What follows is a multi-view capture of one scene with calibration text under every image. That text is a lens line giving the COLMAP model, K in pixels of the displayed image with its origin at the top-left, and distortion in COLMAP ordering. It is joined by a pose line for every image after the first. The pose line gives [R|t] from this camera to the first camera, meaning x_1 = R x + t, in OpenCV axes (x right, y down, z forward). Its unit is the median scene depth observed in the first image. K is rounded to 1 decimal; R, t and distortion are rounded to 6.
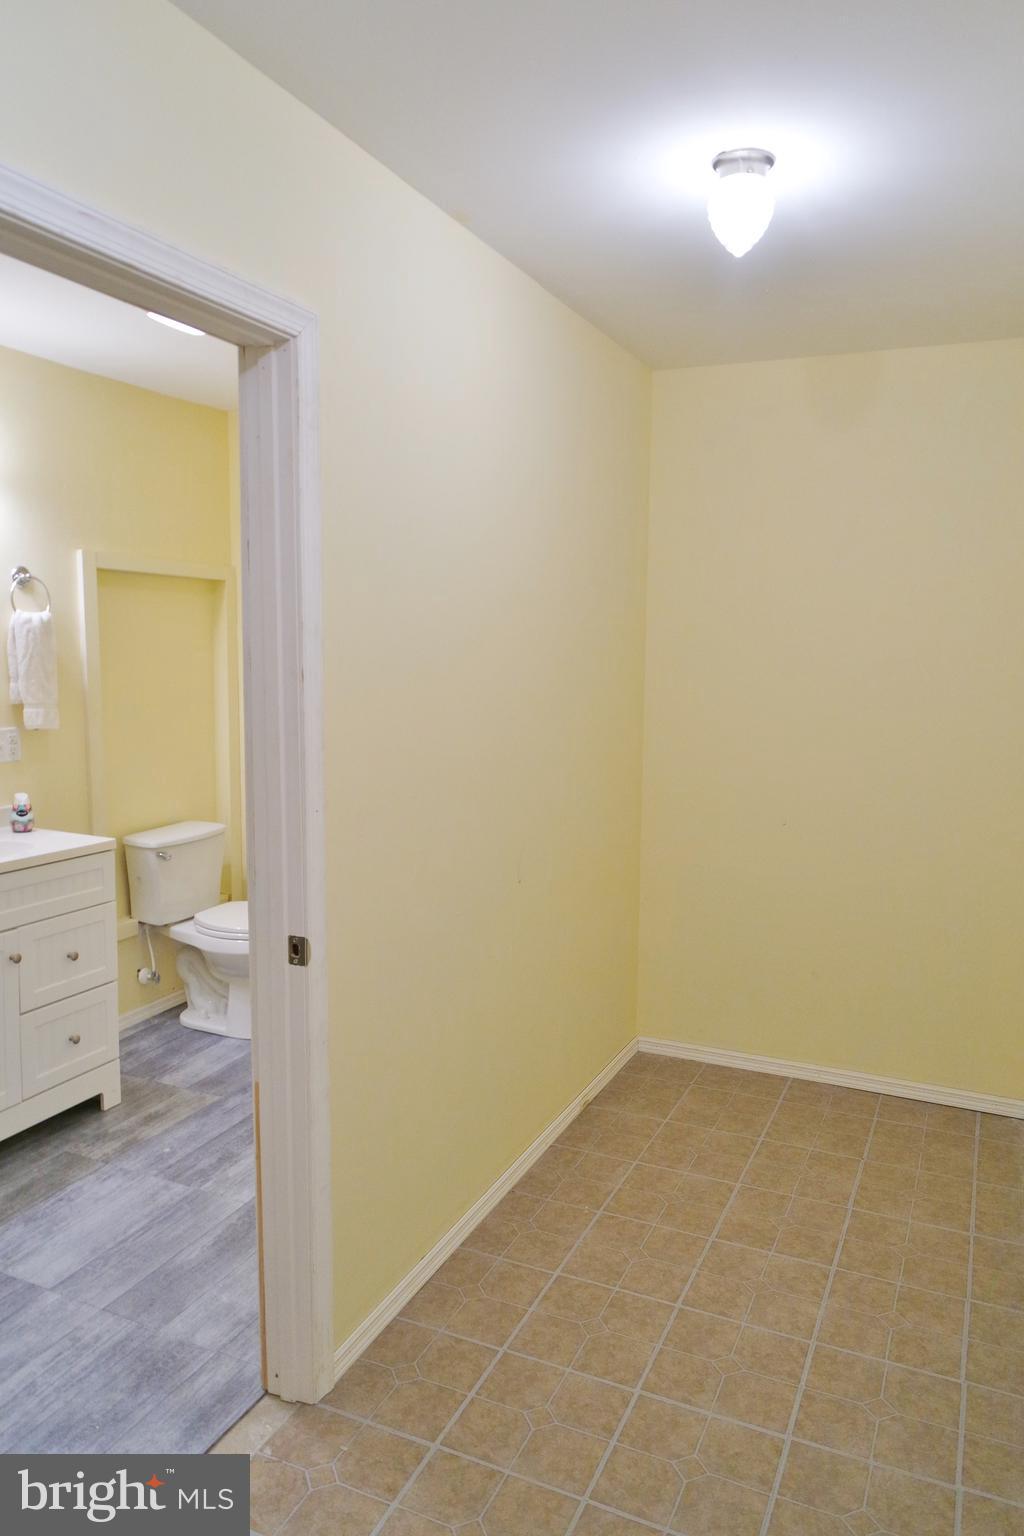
lens RADIAL K [[1063.2, 0, 501.0], [0, 1063.2, 764.7], [0, 0, 1]] dist [0.007173, 0.005012]
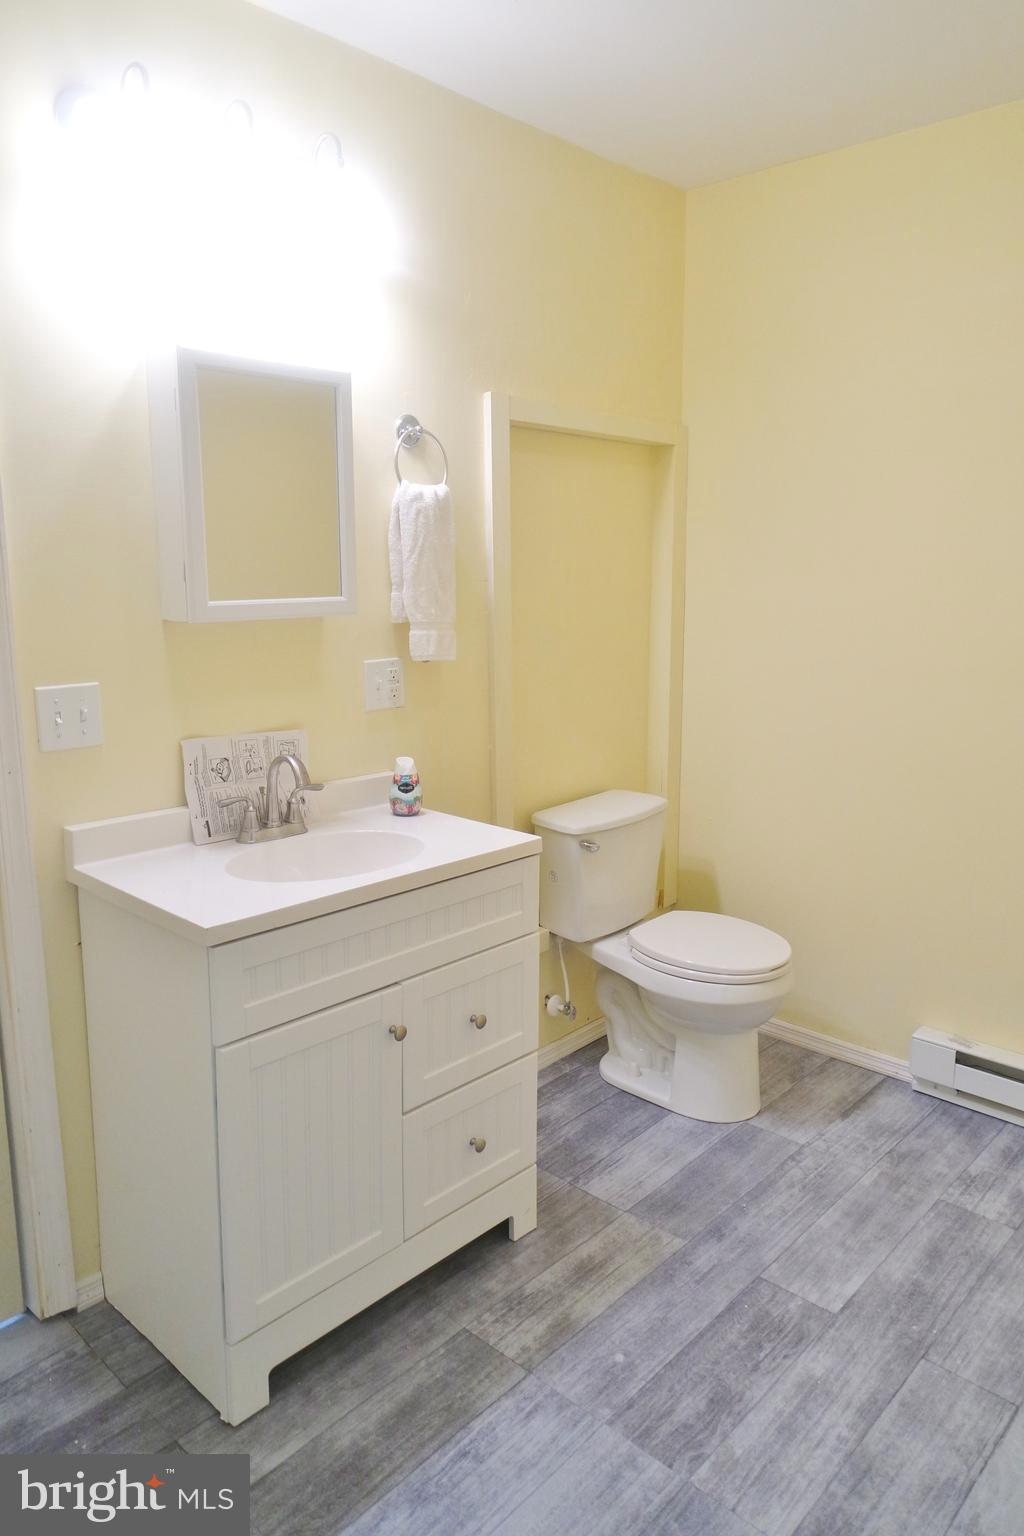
lens RADIAL K [[1063.2, 0, 516.8], [0, 1063.2, 765.8], [0, 0, 1]] dist [0.007173, 0.005012]
pose [[0.955133, 0.045650, -0.292640, -0.184126], [-0.023376, 0.996588, 0.079163, -0.022165], [0.295255, -0.068771, 0.952940, 0.376205]]
